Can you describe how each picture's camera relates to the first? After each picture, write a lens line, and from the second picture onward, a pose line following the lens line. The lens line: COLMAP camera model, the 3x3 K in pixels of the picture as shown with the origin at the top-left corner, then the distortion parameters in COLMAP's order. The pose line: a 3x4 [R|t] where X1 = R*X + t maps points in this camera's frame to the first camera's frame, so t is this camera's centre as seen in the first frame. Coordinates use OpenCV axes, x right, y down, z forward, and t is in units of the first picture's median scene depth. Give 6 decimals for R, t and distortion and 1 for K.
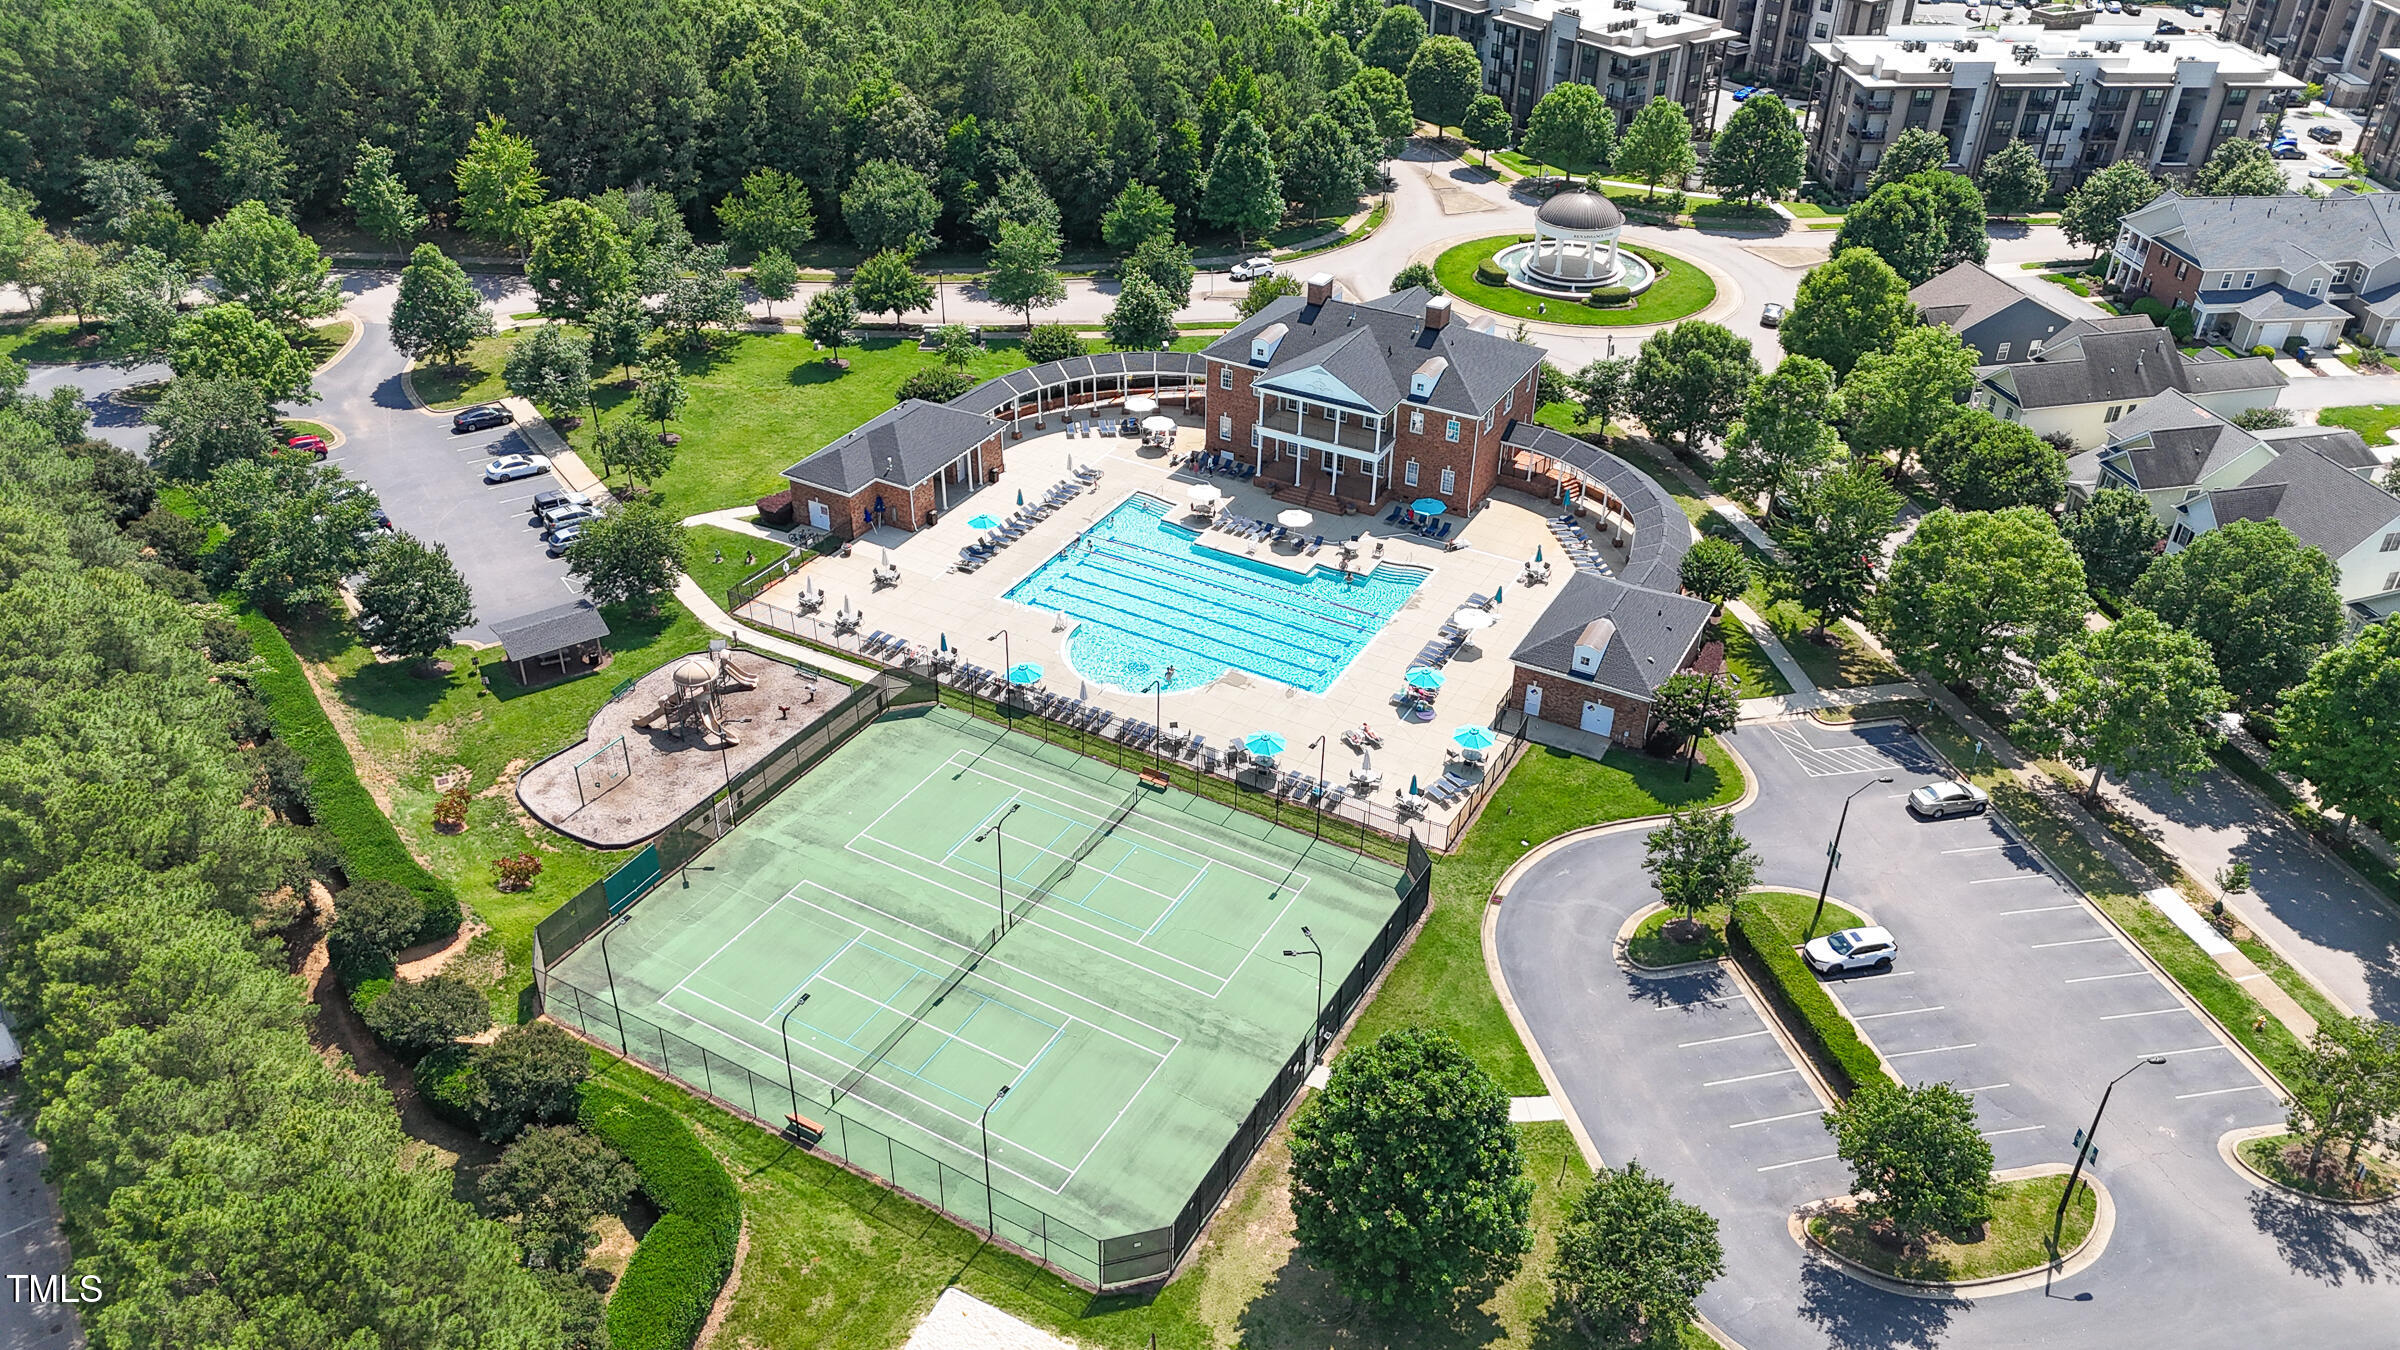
lens RADIAL K [[1727.1, 0, 1186.1], [0, 1727.1, 670.9], [0, 0, 1]] dist [0.073050, -0.071922]
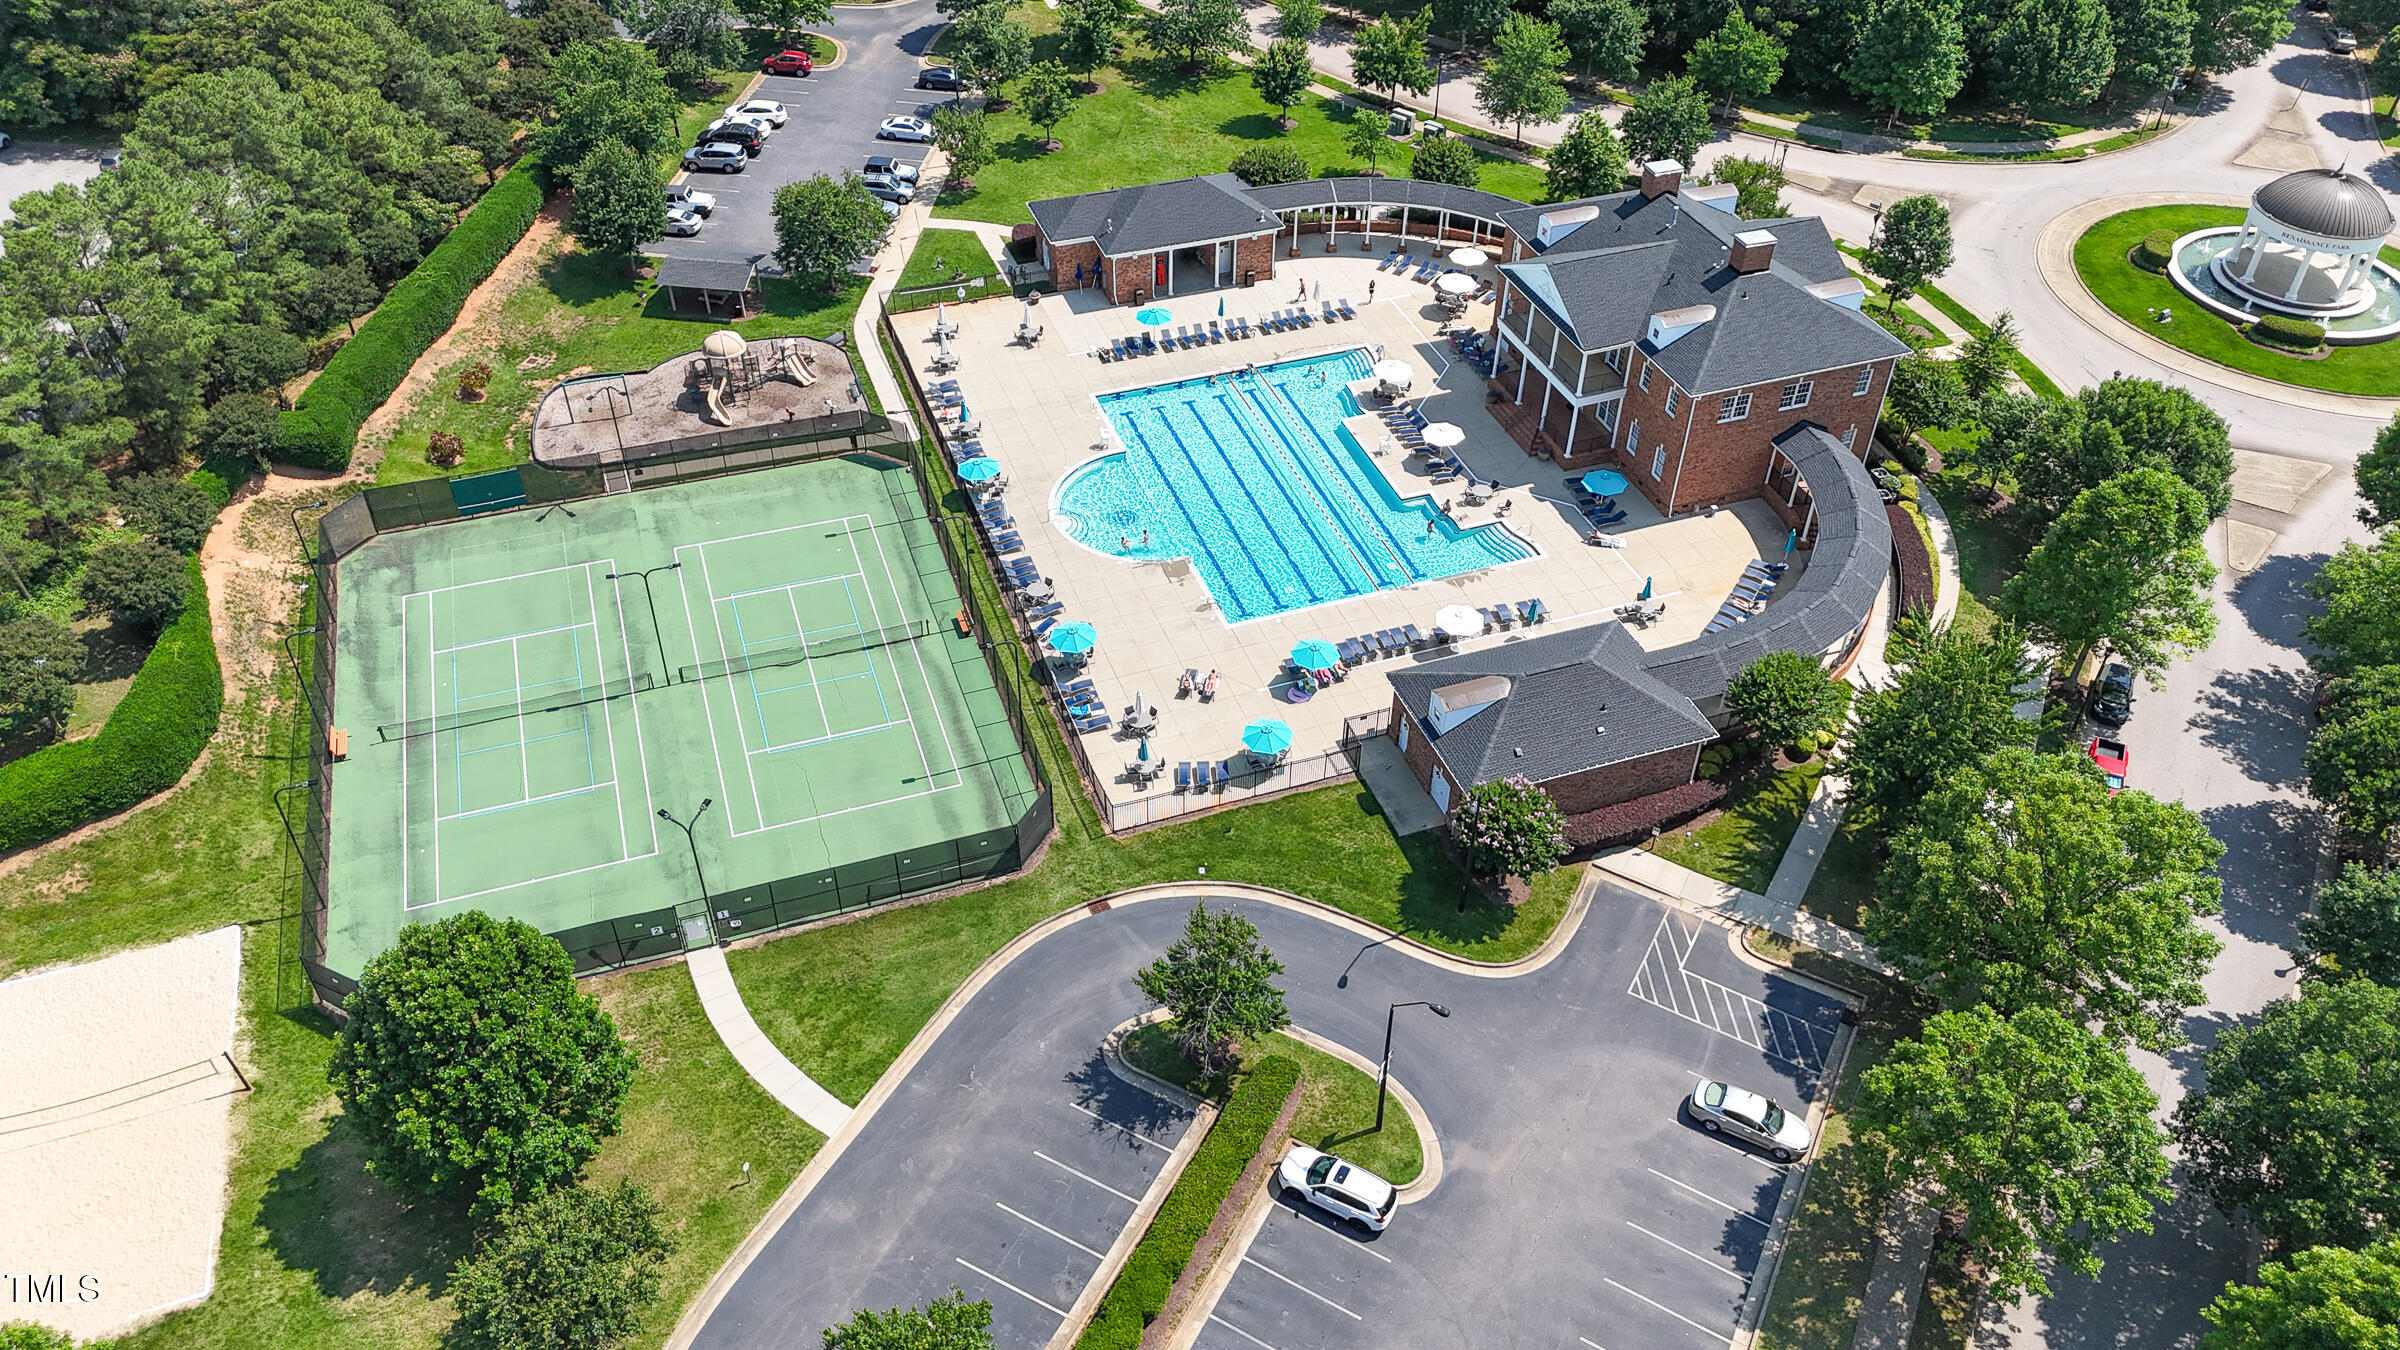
lens RADIAL K [[1727.1, 0, 1186.1], [0, 1727.1, 670.9], [0, 0, 1]] dist [0.073050, -0.071922]
pose [[0.755705, 0.424876, -0.498388, 0.431018], [-0.357895, 0.905236, 0.229040, -0.132058], [0.548472, 0.005284, 0.836152, 0.242400]]
